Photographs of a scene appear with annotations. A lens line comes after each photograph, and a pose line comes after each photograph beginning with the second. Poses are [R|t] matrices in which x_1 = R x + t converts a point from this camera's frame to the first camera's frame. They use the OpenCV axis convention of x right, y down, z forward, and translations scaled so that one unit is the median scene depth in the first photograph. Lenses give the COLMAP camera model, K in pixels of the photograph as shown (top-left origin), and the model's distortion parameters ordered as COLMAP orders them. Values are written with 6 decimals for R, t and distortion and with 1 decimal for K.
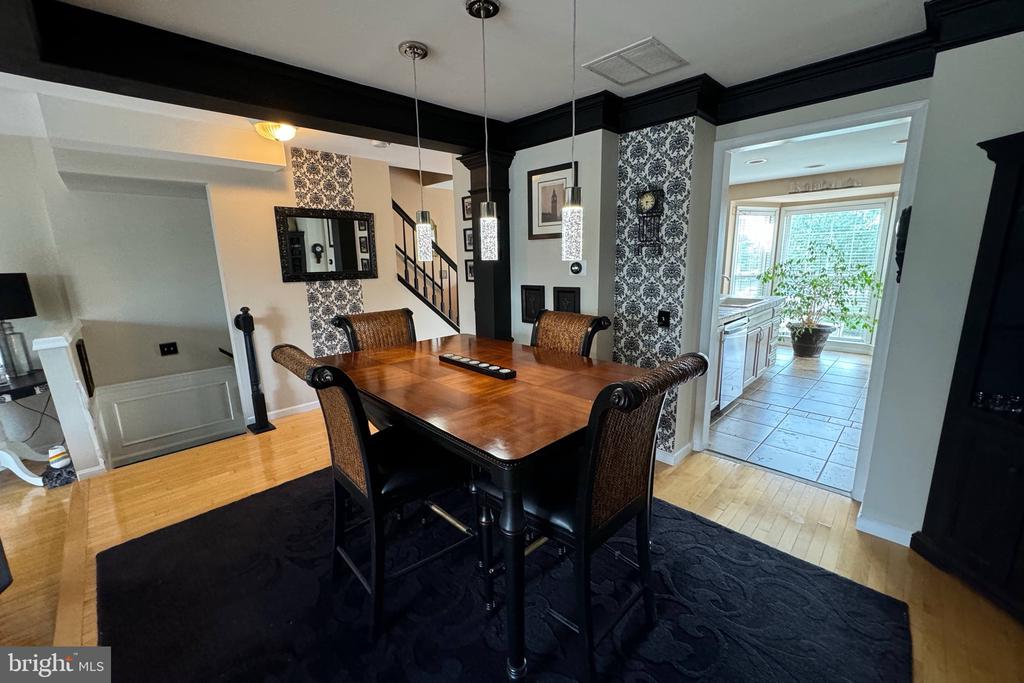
lens RADIAL K [[408.3, 0, 515.1], [0, 408.3, 343.2], [0, 0, 1]] dist [-0.002522, 0.000448]
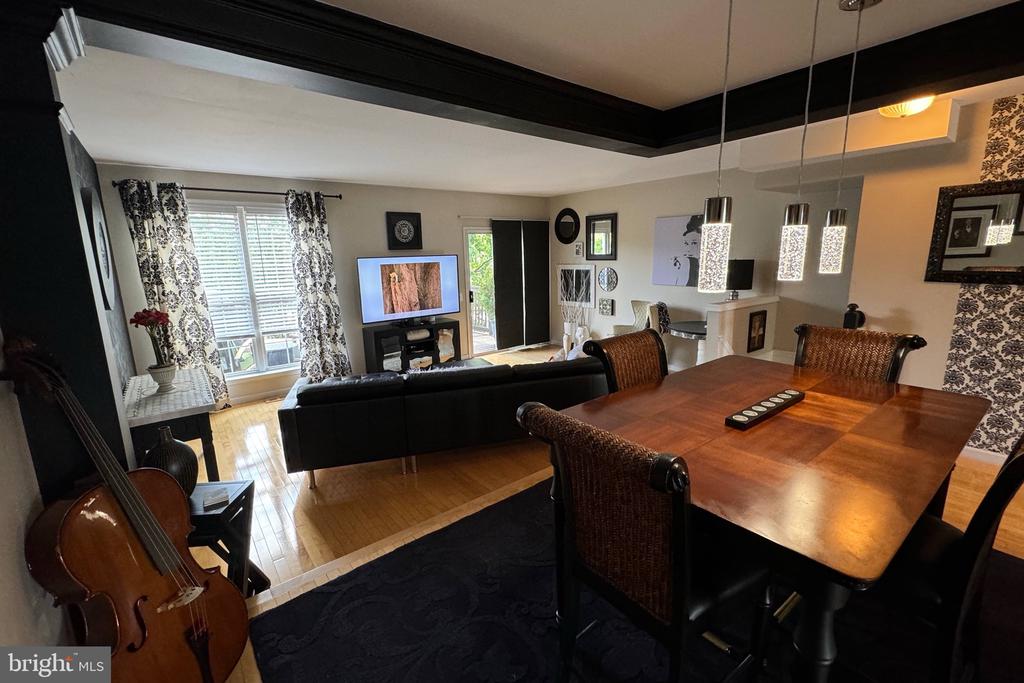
lens RADIAL K [[440.3, 0, 514.2], [0, 440.3, 339.7], [0, 0, 1]] dist [-0.001356, 0.000043]
pose [[-0.126174, 0.214966, -0.968437, 0.405667], [-0.178898, 0.955302, 0.235358, -0.098162], [0.975744, 0.202947, -0.082077, 0.300492]]
